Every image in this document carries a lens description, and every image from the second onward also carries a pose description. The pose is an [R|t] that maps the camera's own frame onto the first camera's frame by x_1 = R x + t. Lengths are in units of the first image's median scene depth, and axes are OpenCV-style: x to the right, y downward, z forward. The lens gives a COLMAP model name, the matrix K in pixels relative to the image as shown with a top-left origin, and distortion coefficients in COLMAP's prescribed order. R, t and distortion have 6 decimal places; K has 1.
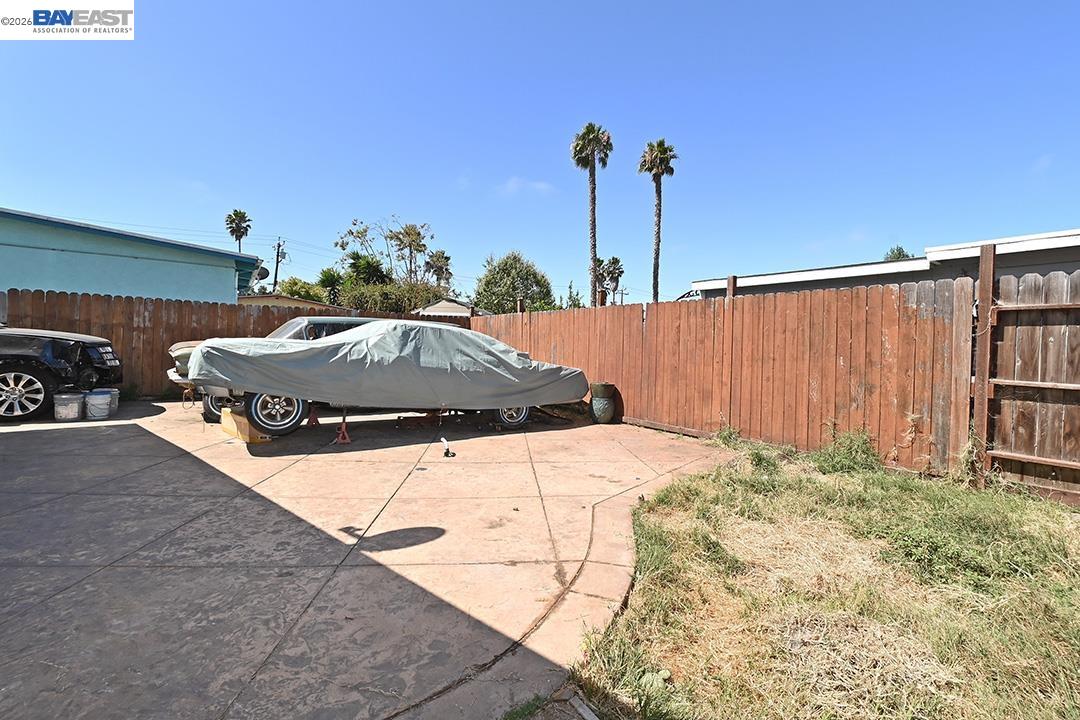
lens RADIAL K [[473.0, 0, 544.5], [0, 473.0, 354.9], [0, 0, 1]] dist [0.000399, -0.000444]
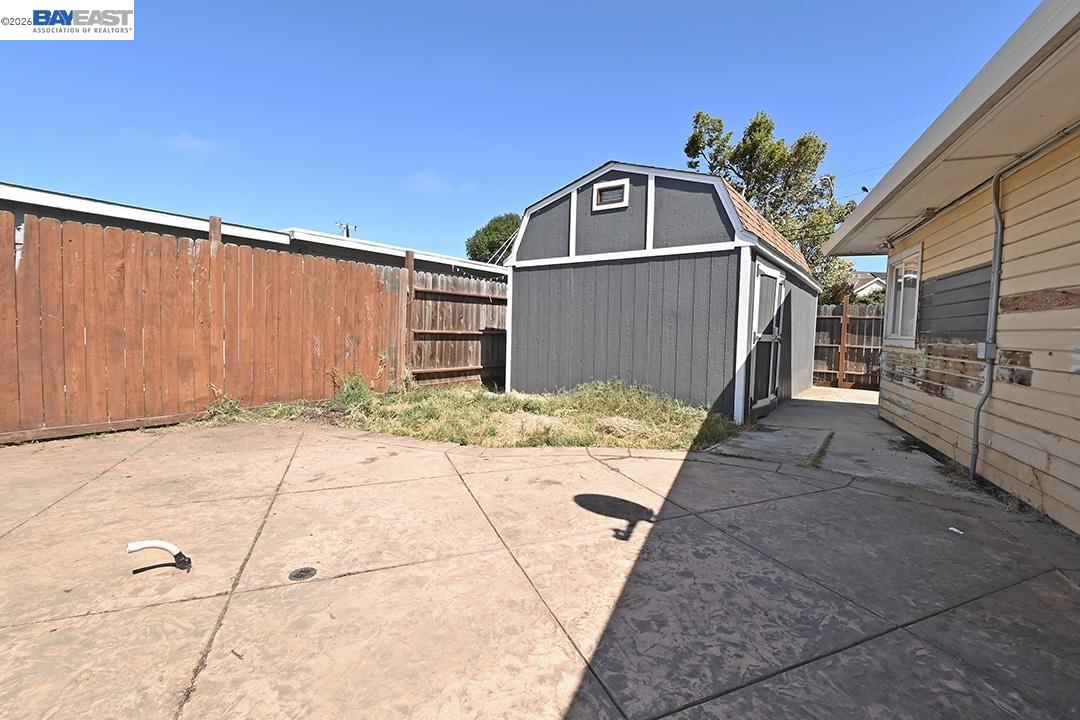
lens RADIAL K [[473.0, 0, 544.5], [0, 473.0, 354.9], [0, 0, 1]] dist [0.000399, -0.000444]
pose [[-0.299101, -0.086696, 0.950275, -1.067758], [-0.018095, 0.996200, 0.085190, -0.015579], [-0.954050, 0.008285, -0.299534, 1.307929]]
